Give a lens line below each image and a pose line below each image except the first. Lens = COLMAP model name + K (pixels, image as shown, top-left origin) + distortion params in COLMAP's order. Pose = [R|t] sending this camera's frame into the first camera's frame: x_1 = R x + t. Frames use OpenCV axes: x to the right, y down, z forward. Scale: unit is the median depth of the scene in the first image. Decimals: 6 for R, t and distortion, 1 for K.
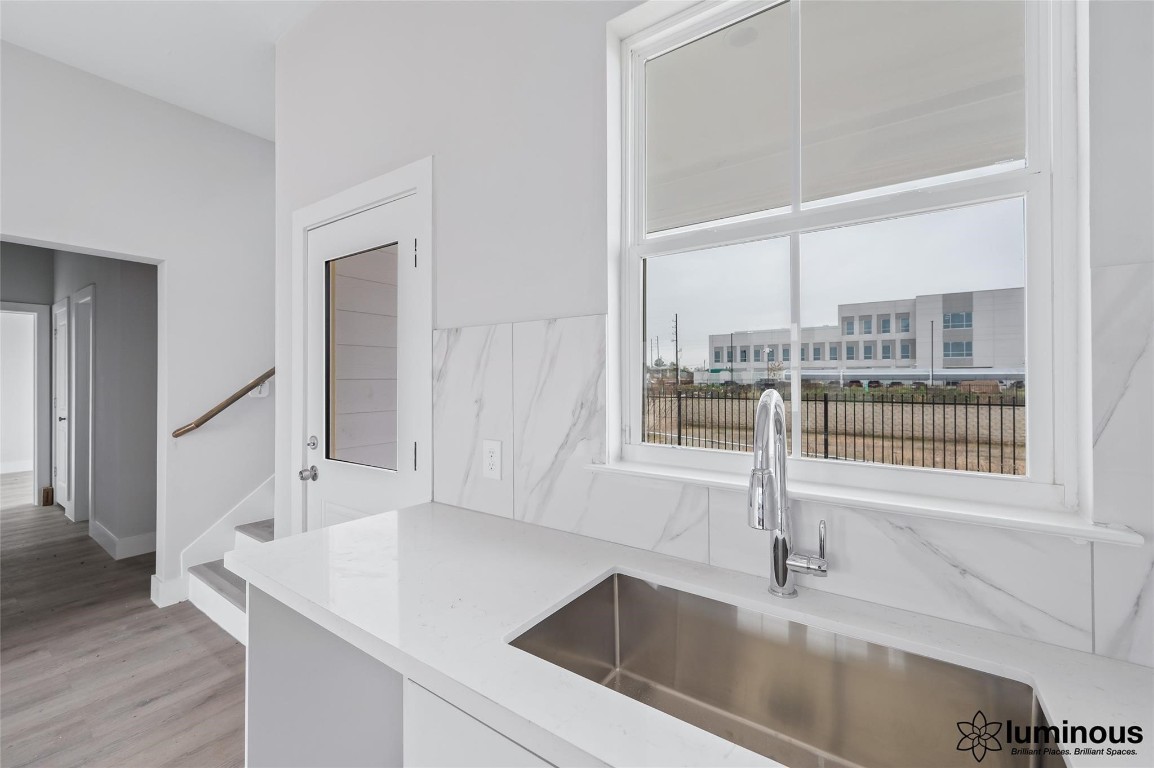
lens RADIAL K [[464.2, 0, 565.3], [0, 464.2, 382.1], [0, 0, 1]] dist [0.002627, -0.000557]
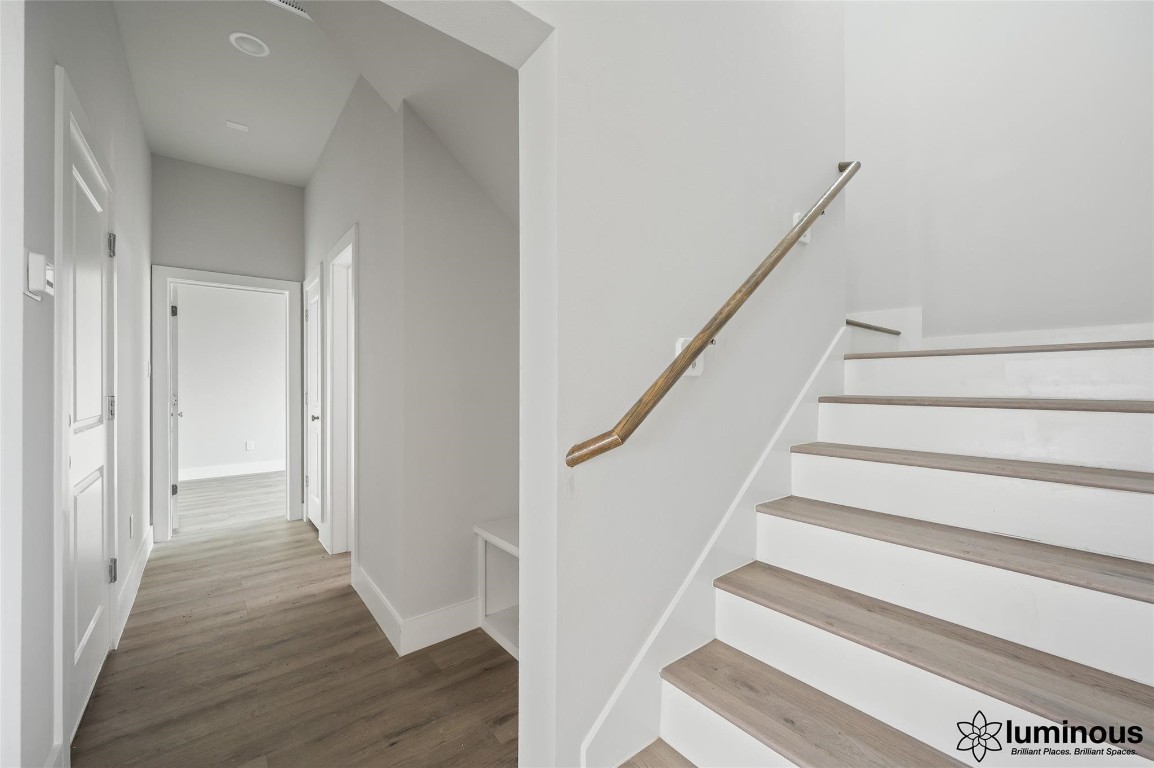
lens RADIAL K [[464.2, 0, 588.2], [0, 464.2, 385.5], [0, 0, 1]] dist [0.002627, -0.000557]
pose [[0.963957, -0.005488, -0.266000, -0.392863], [0.004065, 0.999974, -0.005901, 0.028592], [0.266025, 0.004607, 0.963955, 0.335439]]
